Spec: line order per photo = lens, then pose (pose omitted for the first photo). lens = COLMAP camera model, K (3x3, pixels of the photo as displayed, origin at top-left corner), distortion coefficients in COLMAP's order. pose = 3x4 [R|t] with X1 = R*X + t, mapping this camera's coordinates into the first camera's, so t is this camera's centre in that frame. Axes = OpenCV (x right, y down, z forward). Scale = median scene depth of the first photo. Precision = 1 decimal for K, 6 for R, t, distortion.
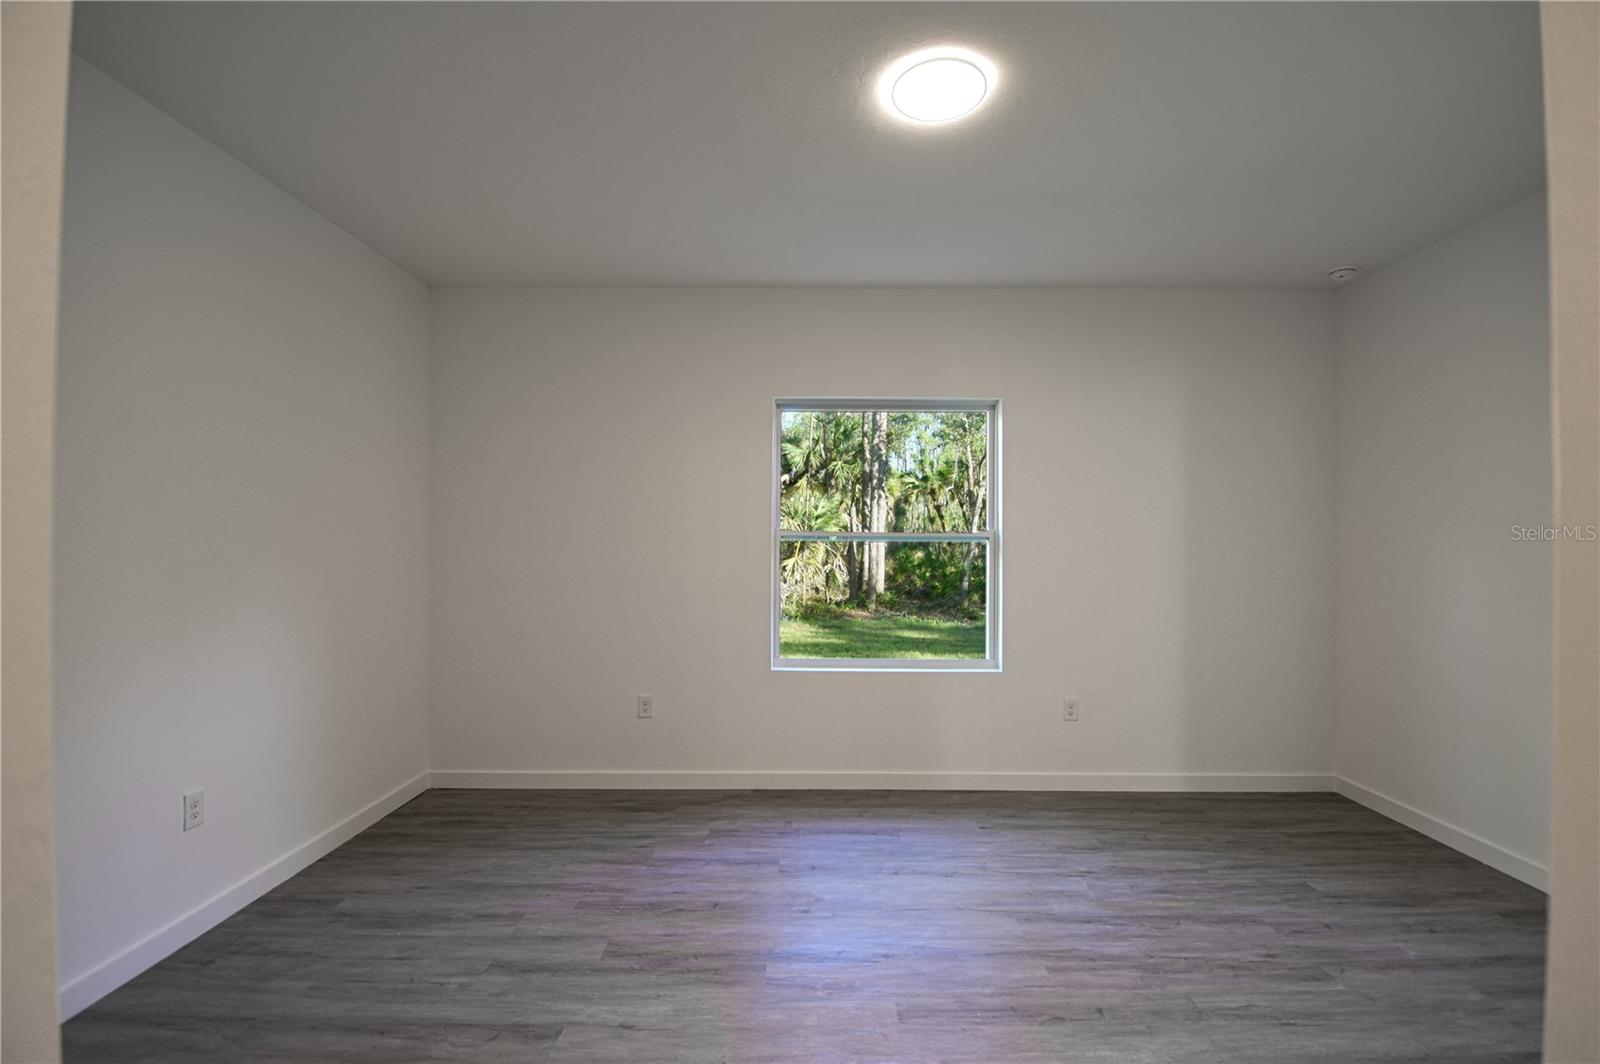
lens RADIAL K [[702.0, 0, 813.4], [0, 702.0, 528.2], [0, 0, 1]] dist [0.005125, -0.017529]
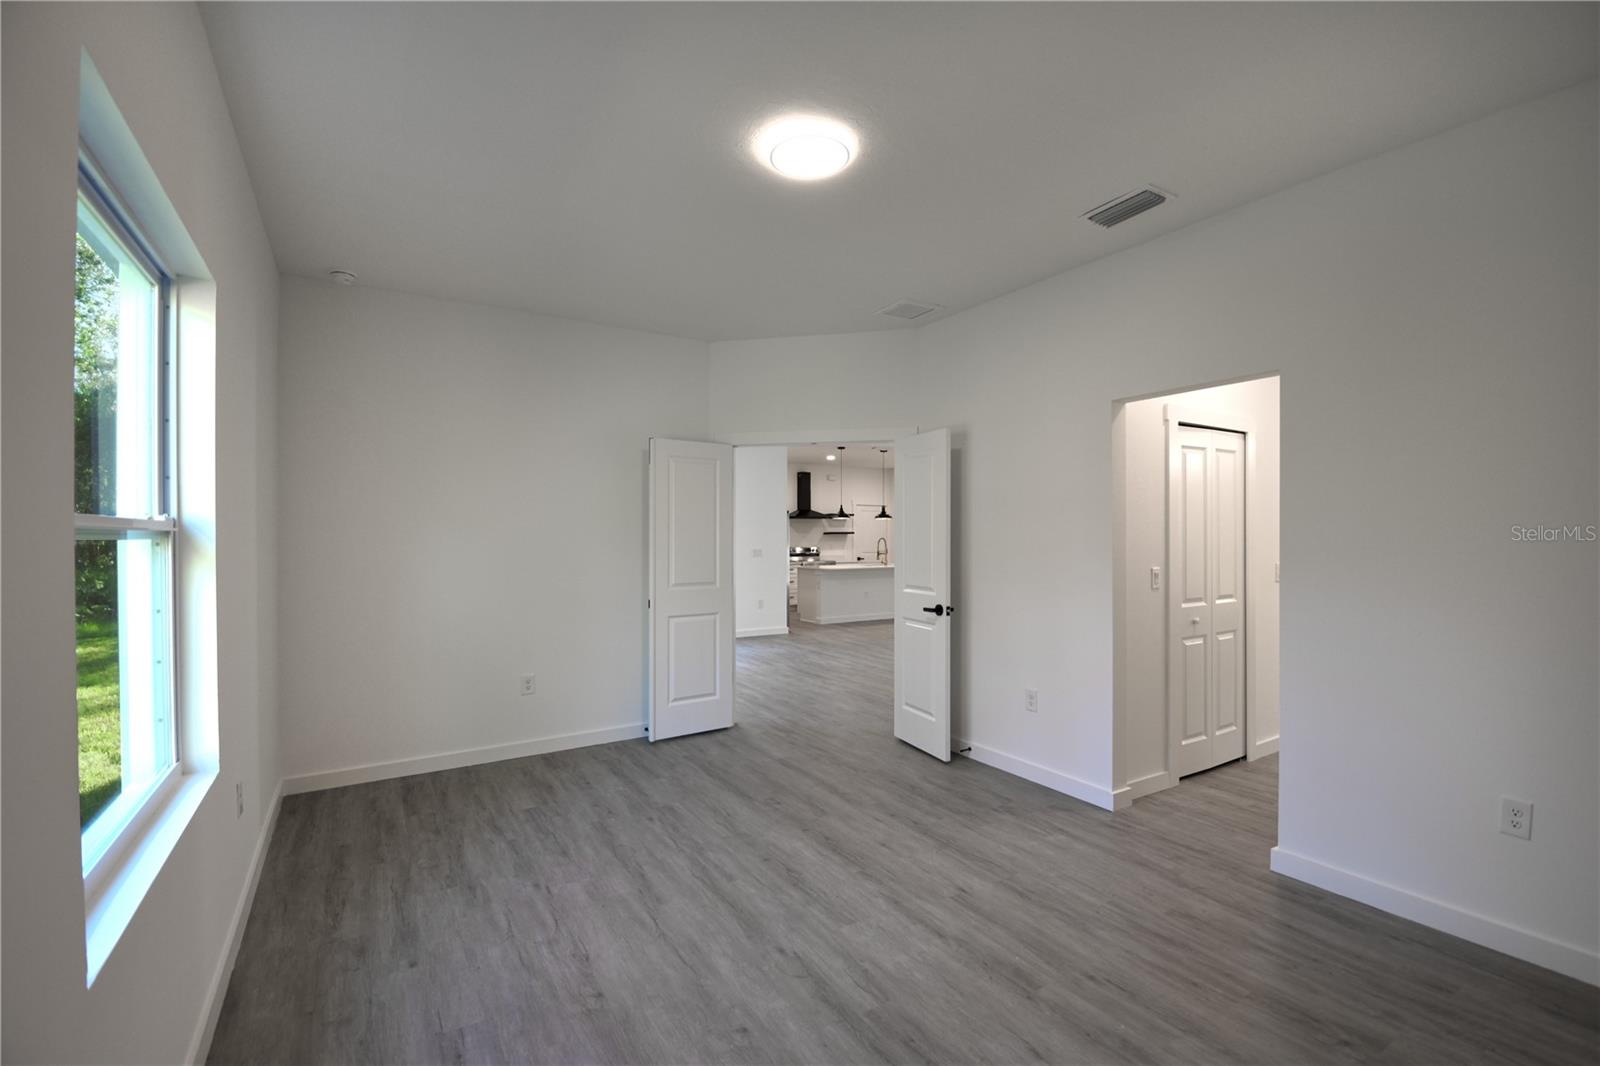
lens RADIAL K [[702.0, 0, 804.2], [0, 702.0, 536.7], [0, 0, 1]] dist [0.005125, -0.017529]
pose [[-0.535625, -0.004307, 0.844445, -0.572889], [-0.012780, 0.999914, -0.003006, 0.012993], [-0.844359, -0.012402, -0.535634, 1.139886]]
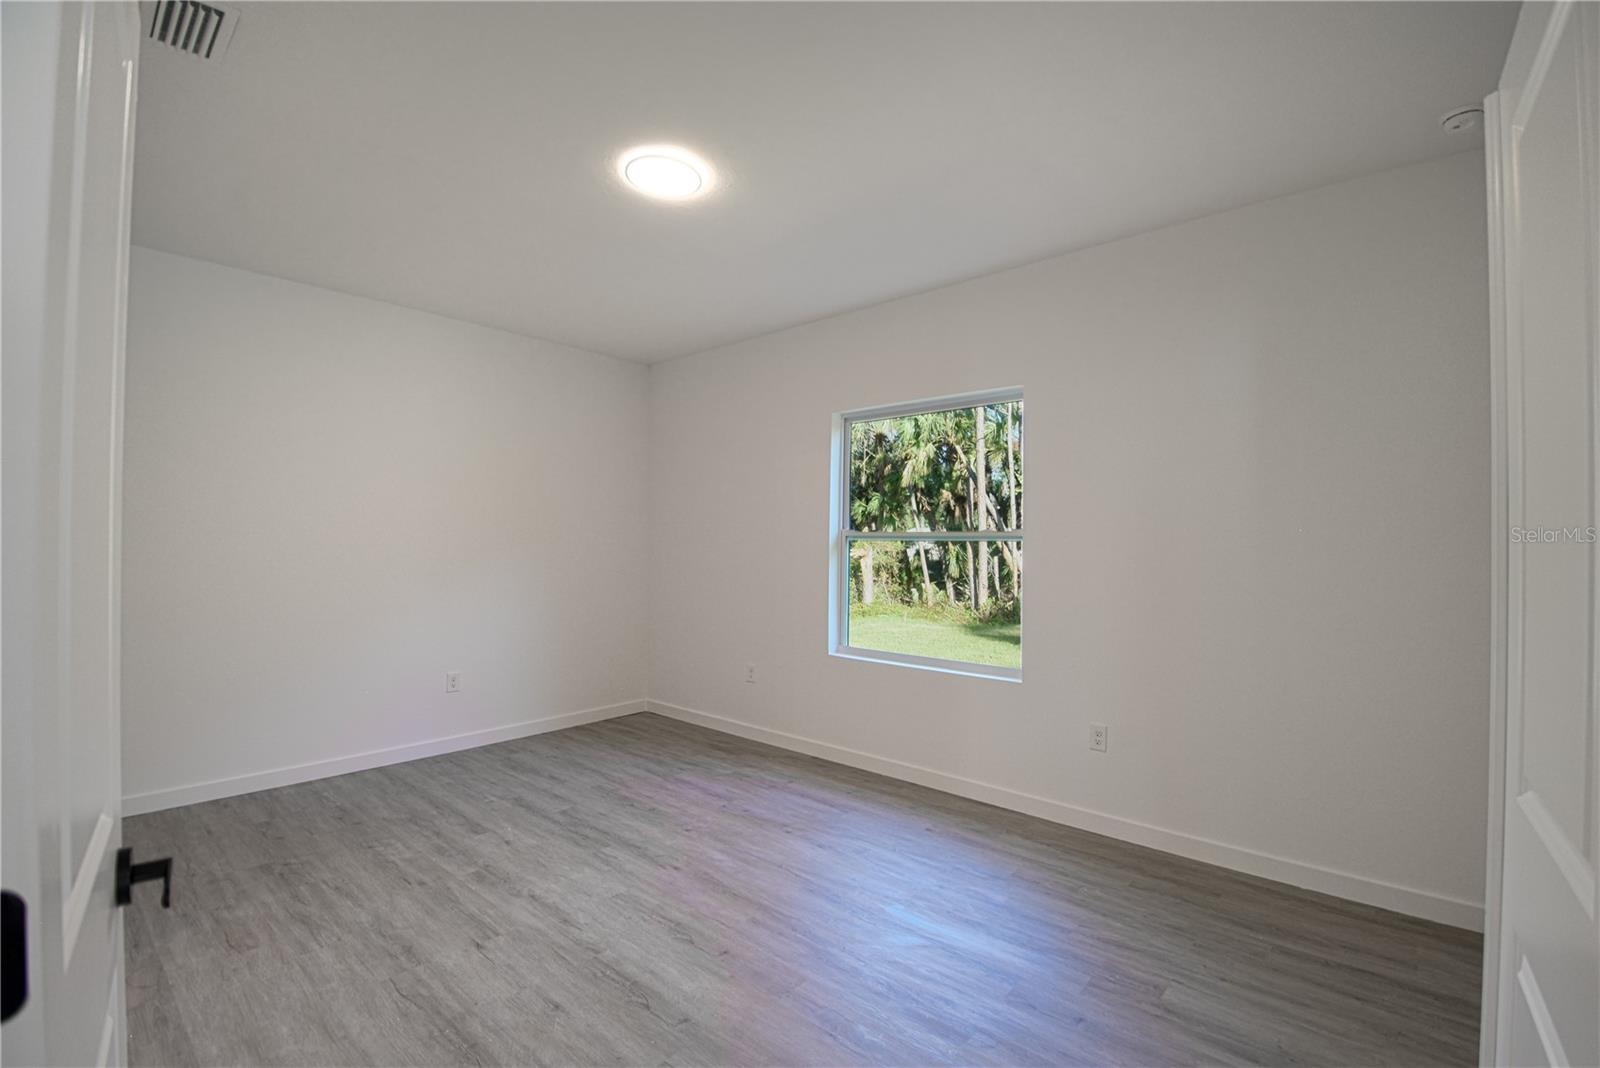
lens RADIAL K [[702.0, 0, 809.2], [0, 702.0, 536.6], [0, 0, 1]] dist [0.005125, -0.017529]
pose [[0.758703, -0.002114, -0.651433, 0.824977], [0.004012, 0.999991, 0.001428, 0.013214], [0.651424, -0.003697, 0.758705, 0.154764]]
